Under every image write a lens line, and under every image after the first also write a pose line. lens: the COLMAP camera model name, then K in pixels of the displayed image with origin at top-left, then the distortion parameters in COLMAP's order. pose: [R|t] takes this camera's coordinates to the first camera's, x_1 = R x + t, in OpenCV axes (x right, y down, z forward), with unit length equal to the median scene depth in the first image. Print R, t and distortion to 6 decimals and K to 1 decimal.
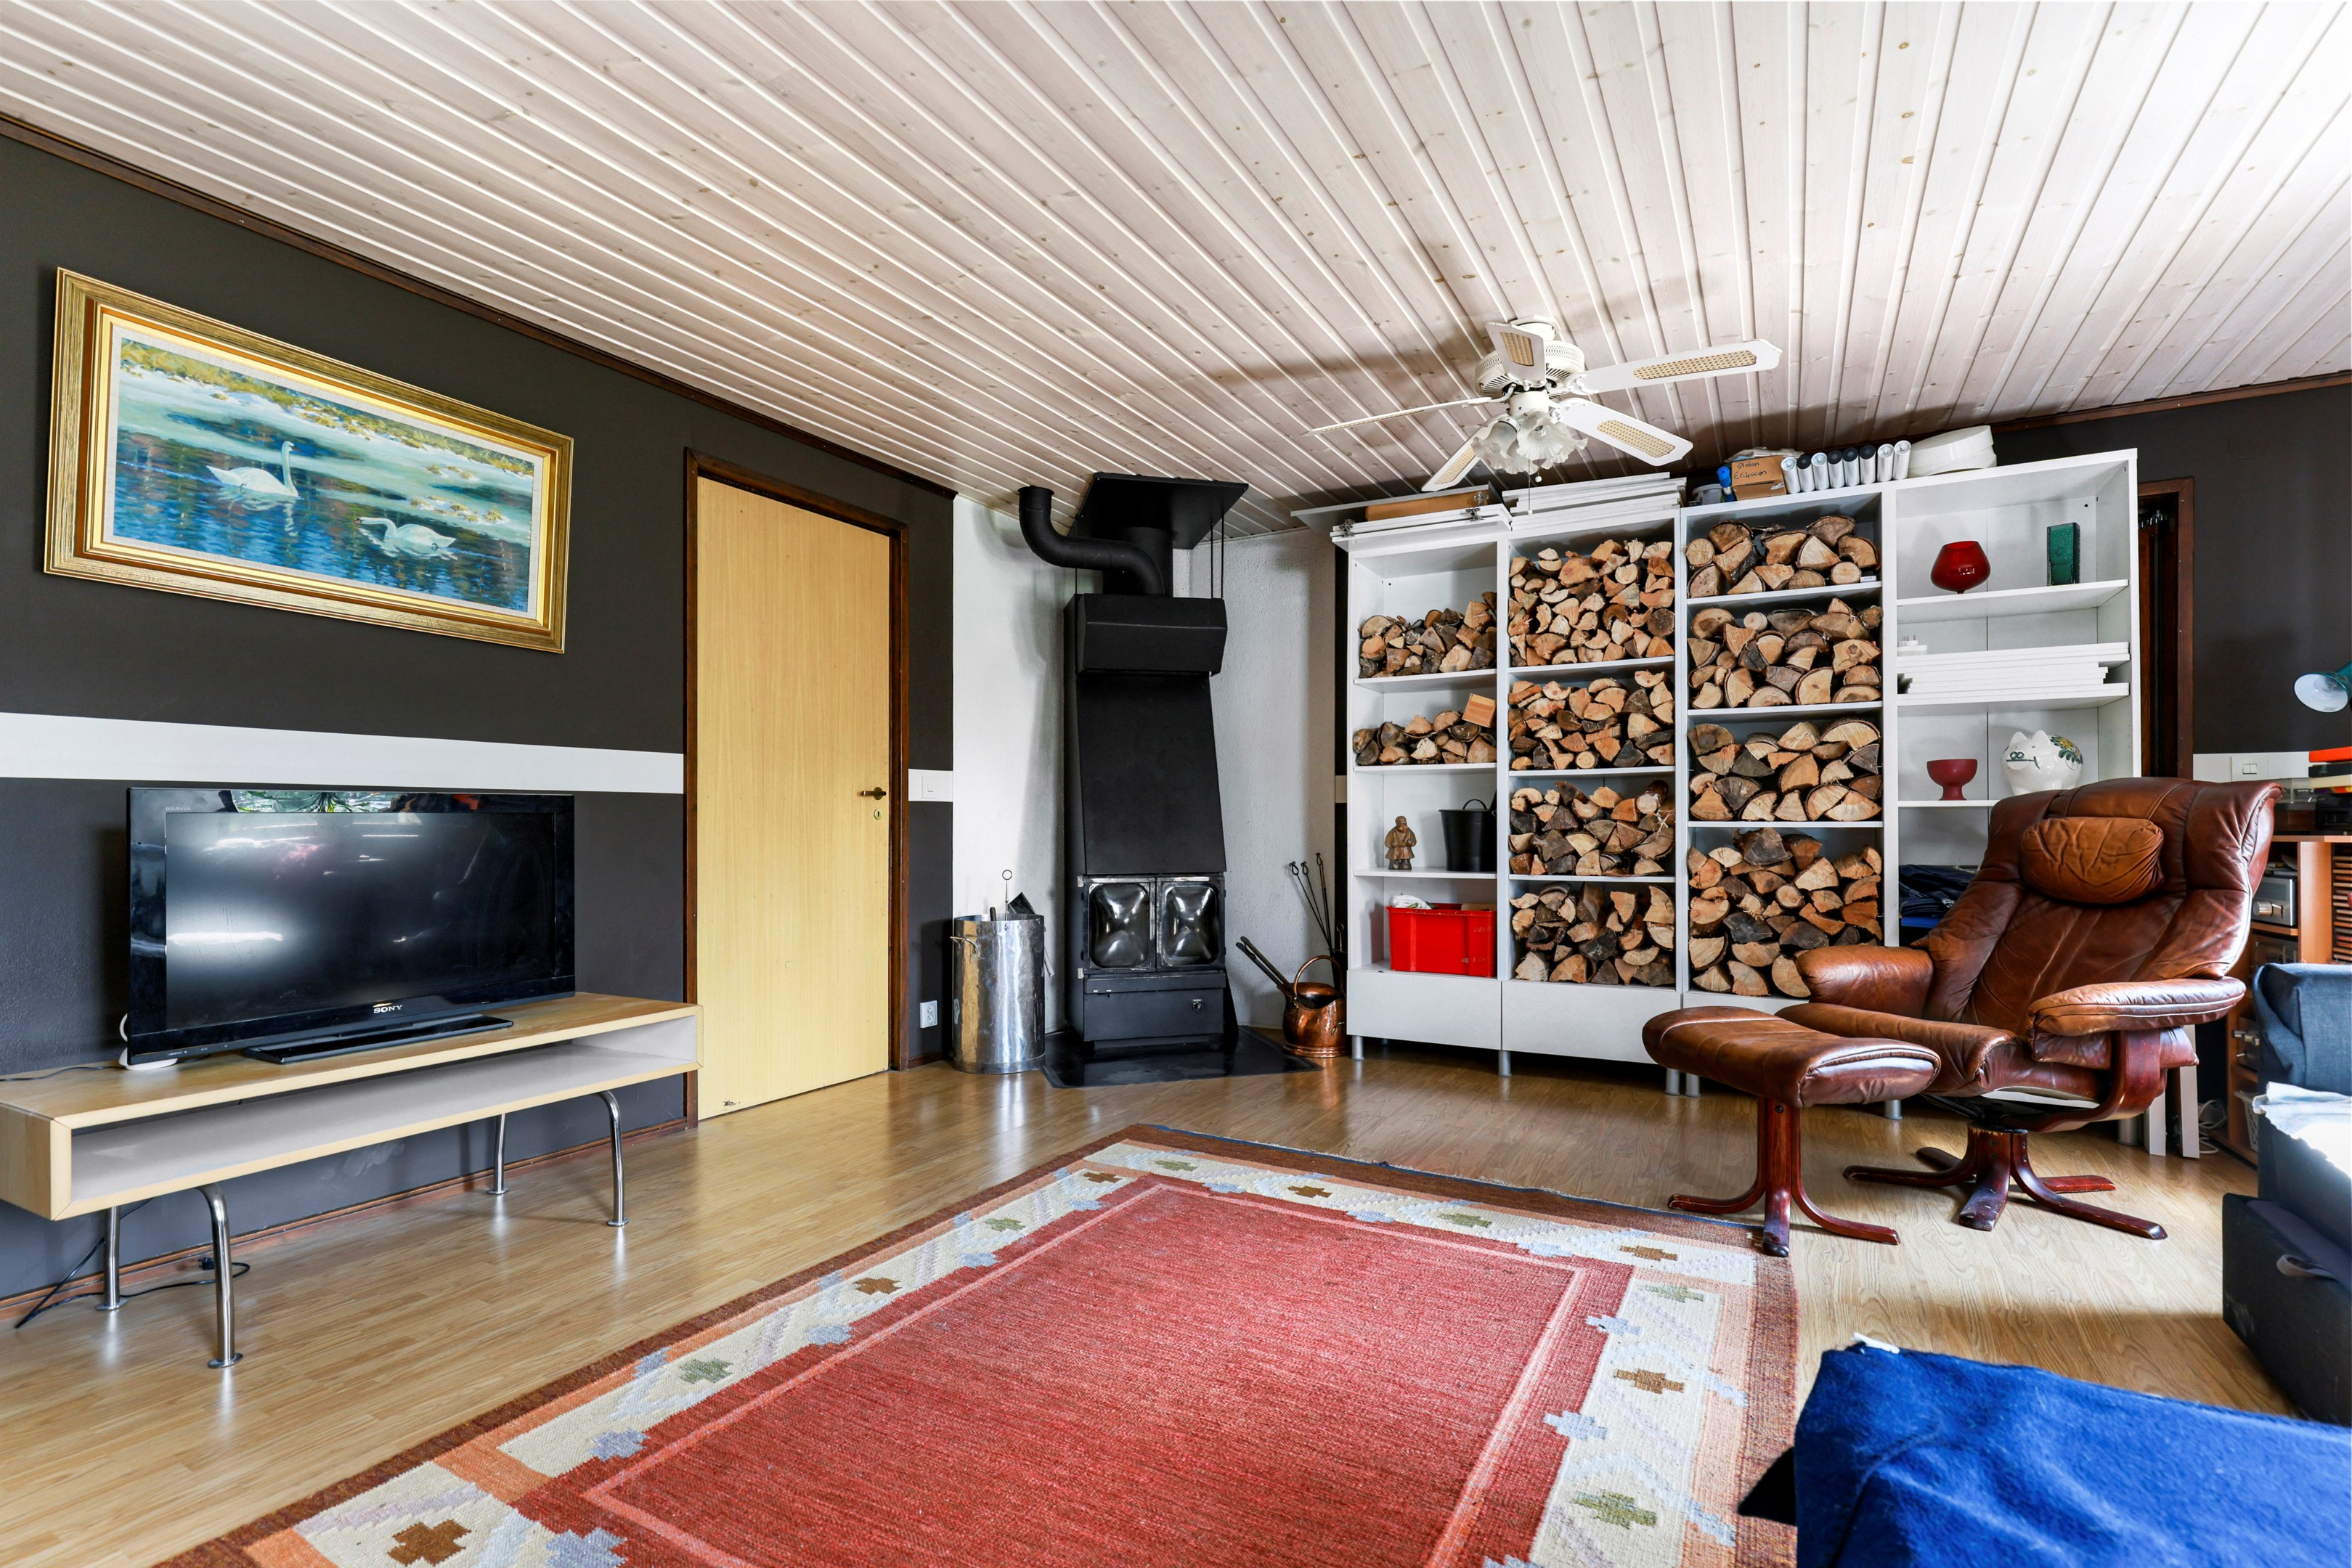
lens RADIAL K [[1079.9, 0, 1178.7], [0, 1079.9, 822.5], [0, 0, 1]] dist [0.004025, 0.000241]
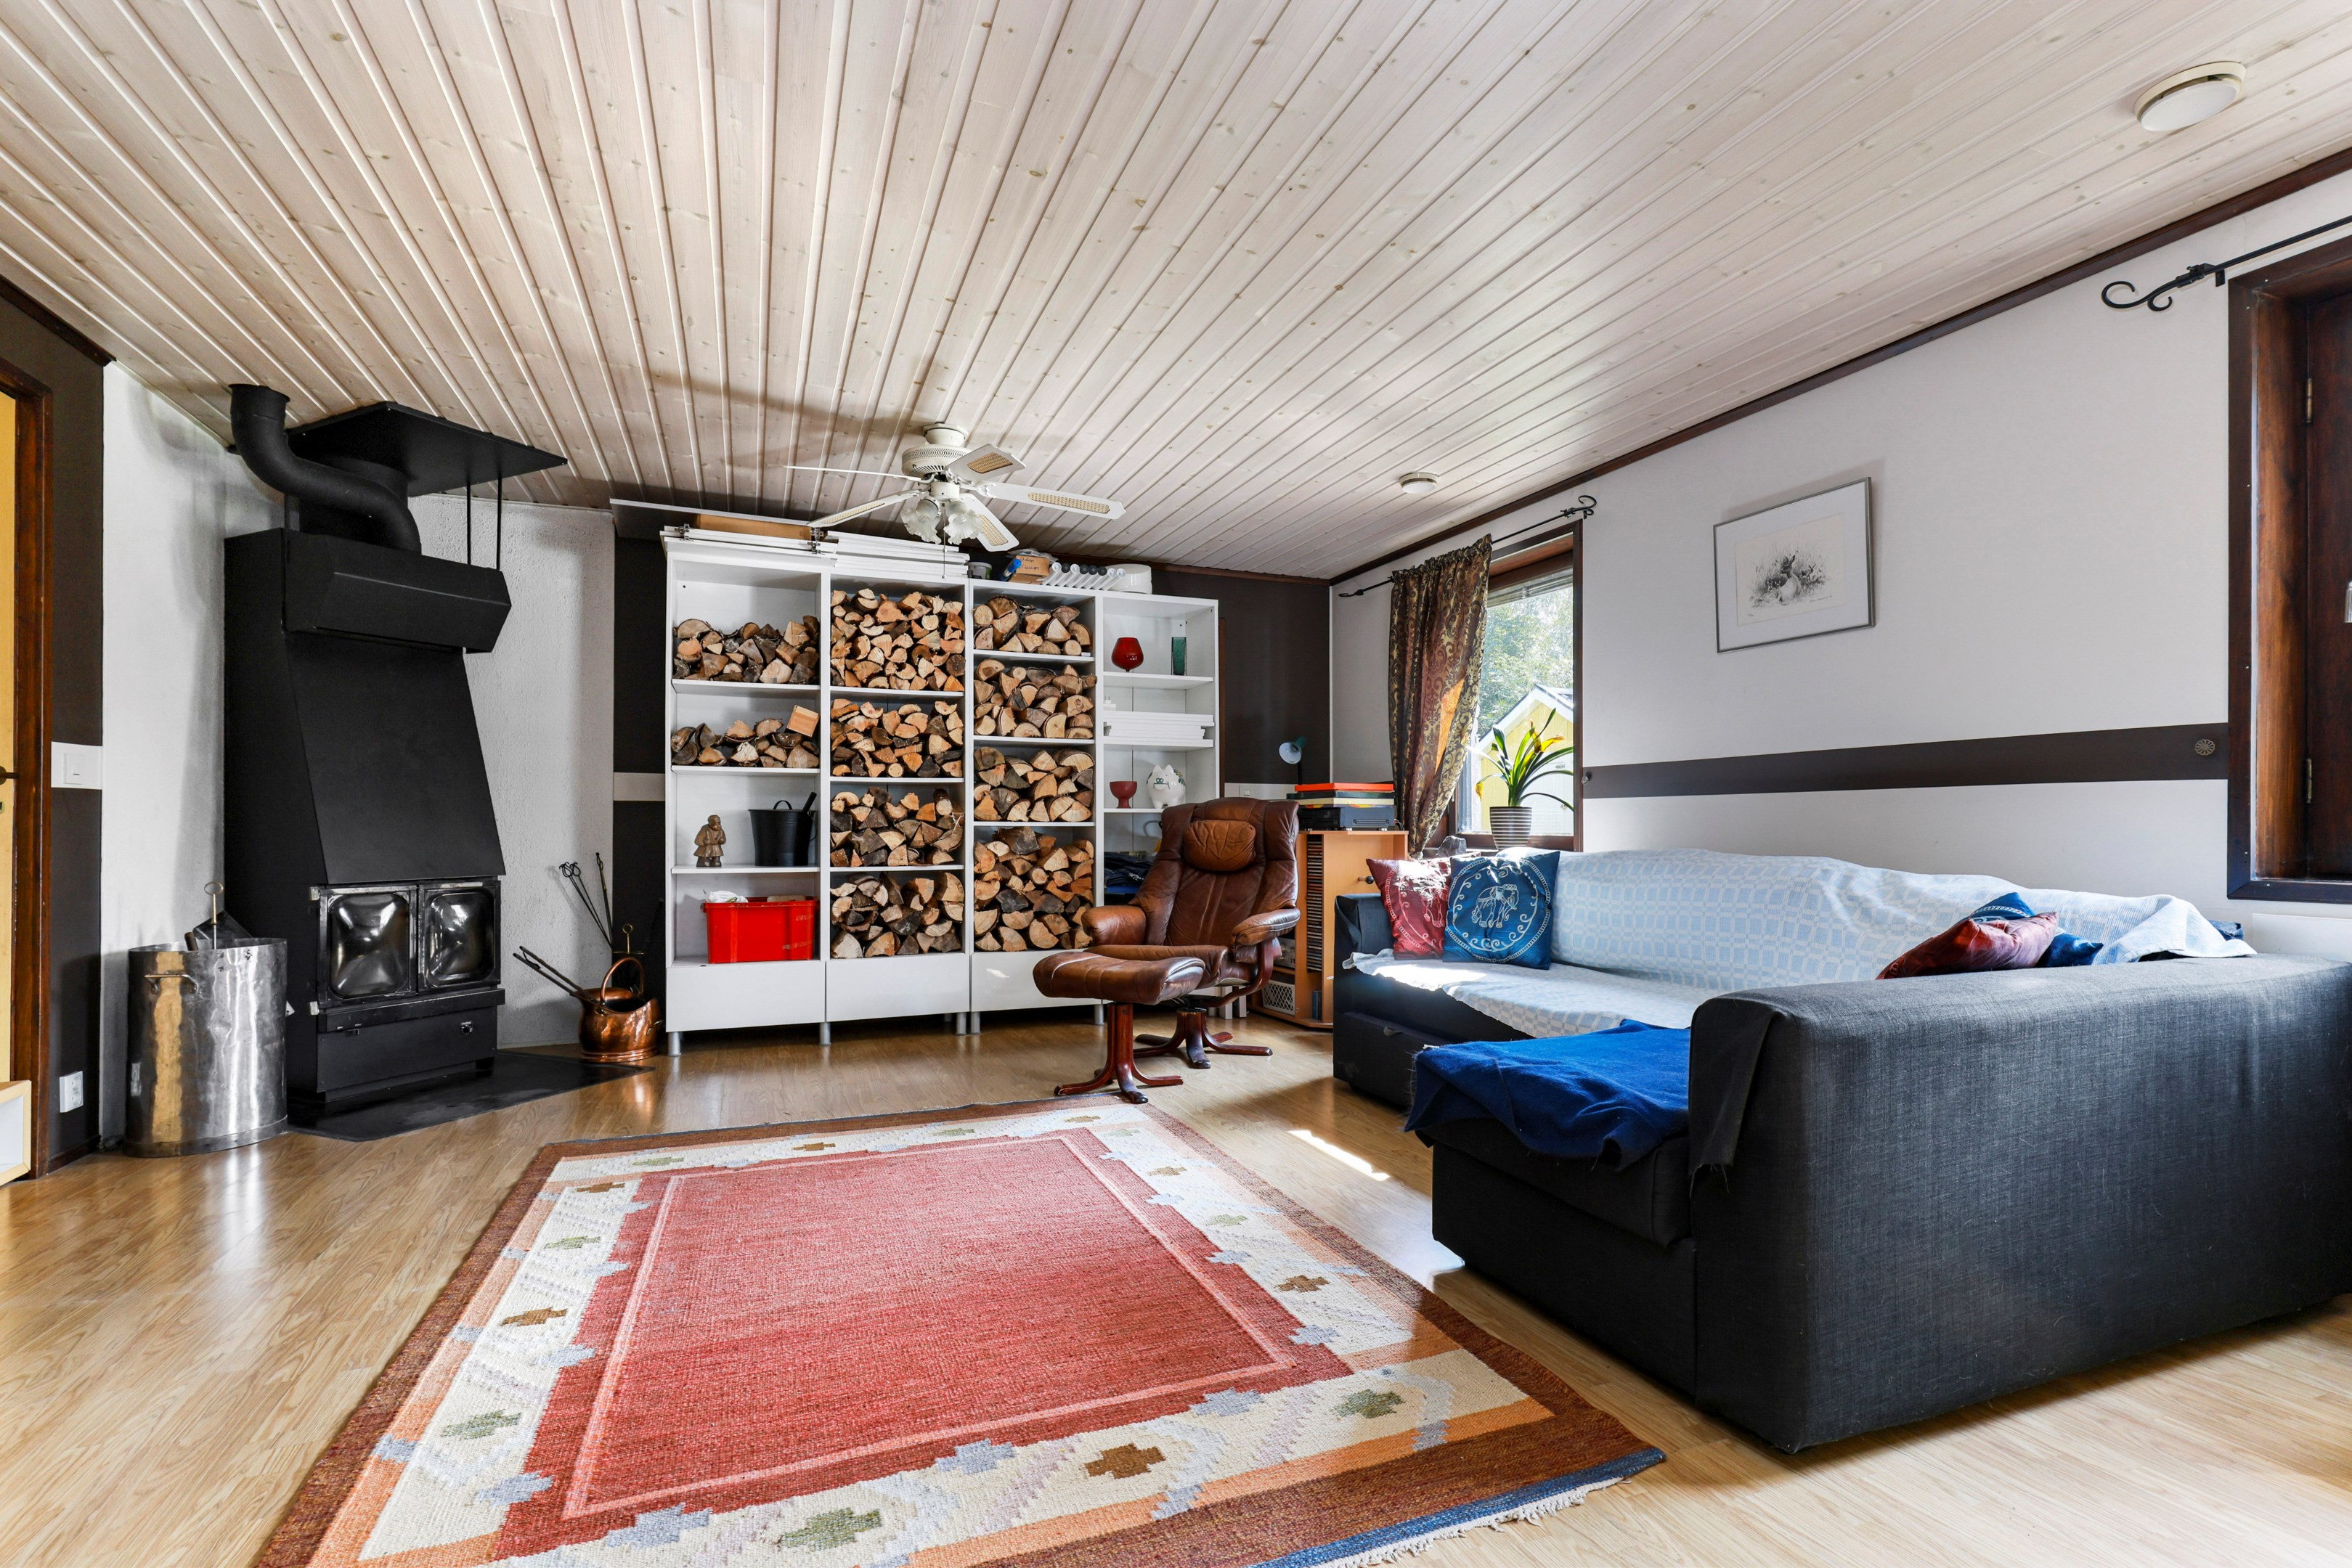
lens RADIAL K [[1097.3, 0, 1178.6], [0, 1097.3, 819.4], [0, 0, 1]] dist [0.018266, 0.000170]
pose [[0.630290, 0.005794, 0.776338, -0.400796], [-0.004250, 0.999983, -0.004013, 0.000715], [-0.776348, -0.000770, 0.630303, -0.018585]]
